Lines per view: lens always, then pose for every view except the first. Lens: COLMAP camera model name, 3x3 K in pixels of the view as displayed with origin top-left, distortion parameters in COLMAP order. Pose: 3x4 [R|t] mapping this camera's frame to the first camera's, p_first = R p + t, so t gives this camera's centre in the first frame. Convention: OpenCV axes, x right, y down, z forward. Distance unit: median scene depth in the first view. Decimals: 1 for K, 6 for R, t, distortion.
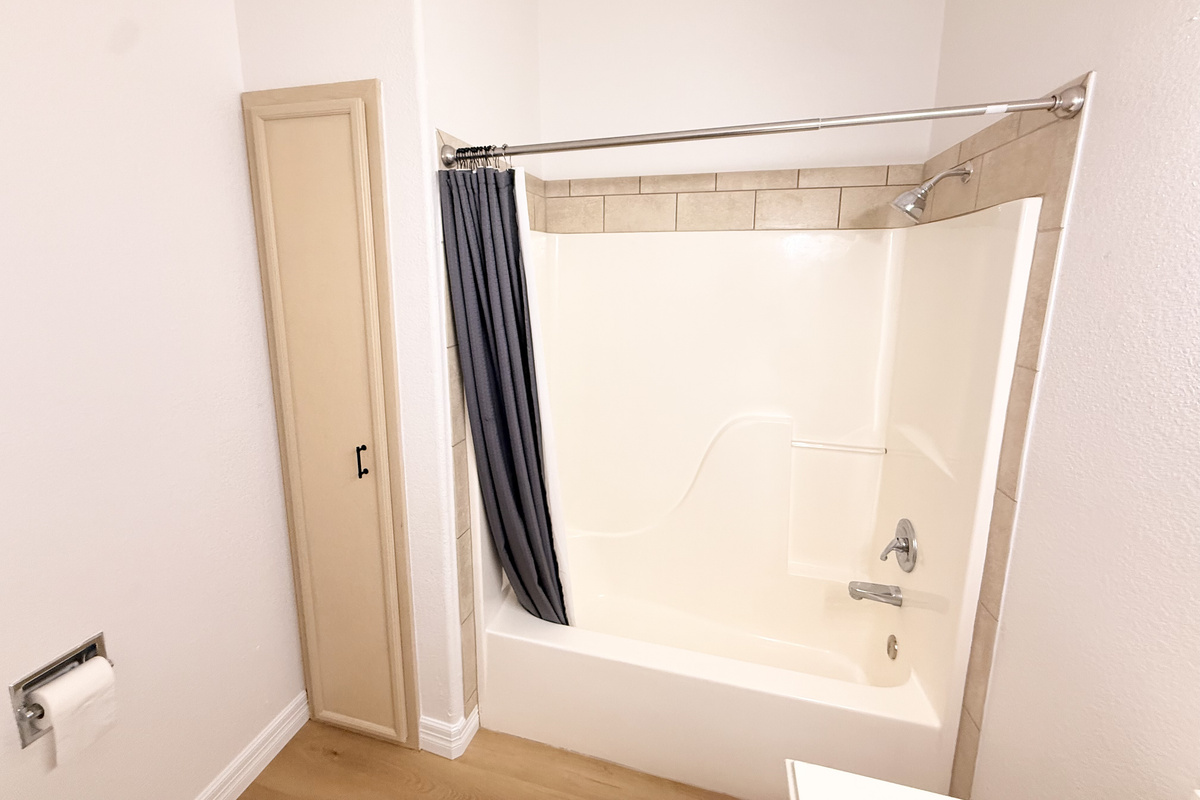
lens RADIAL K [[477.0, 0, 597.2], [0, 477.0, 349.8], [0, 0, 1]] dist [0.000991, 0.000050]
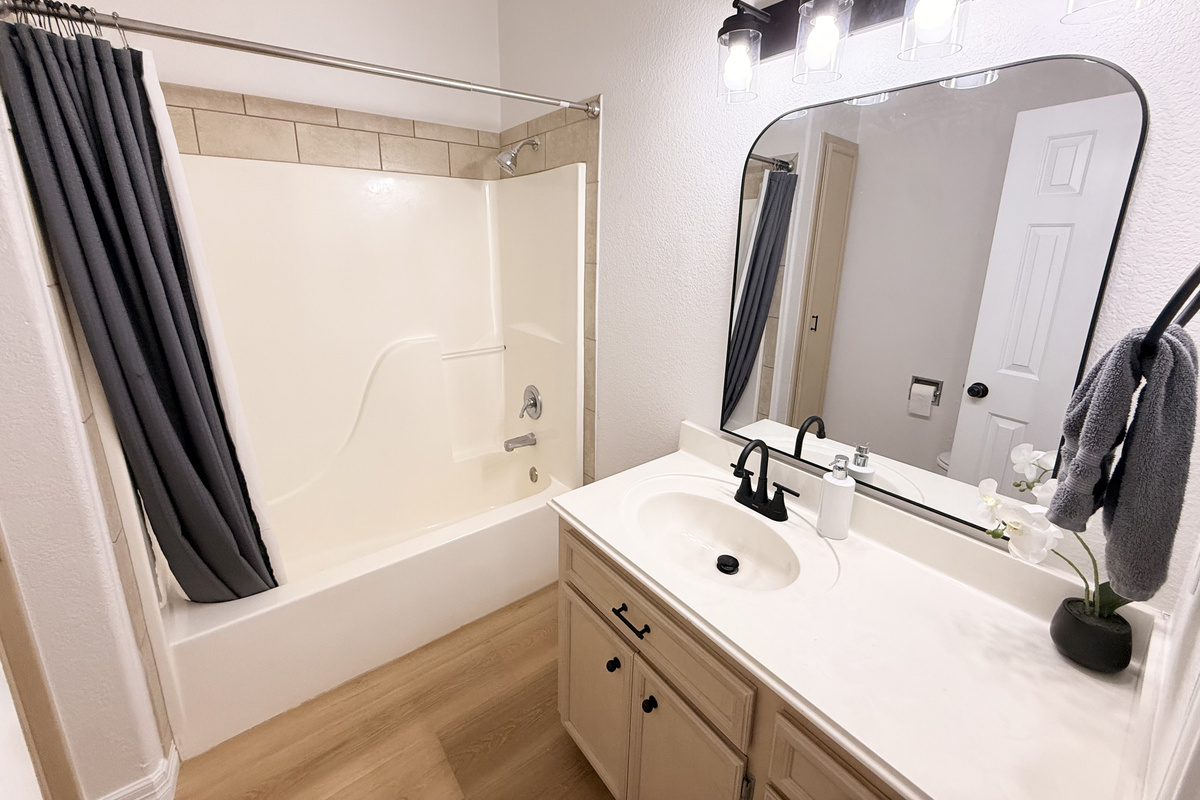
lens RADIAL K [[474.4, 0, 594.4], [0, 474.4, 348.6], [0, 0, 1]] dist [-0.001708, 0.000045]
pose [[0.618106, -0.175862, 0.766171, -0.356690], [0.122938, 0.984287, 0.126747, 0.094918], [-0.776422, 0.015849, 0.630014, -0.073156]]
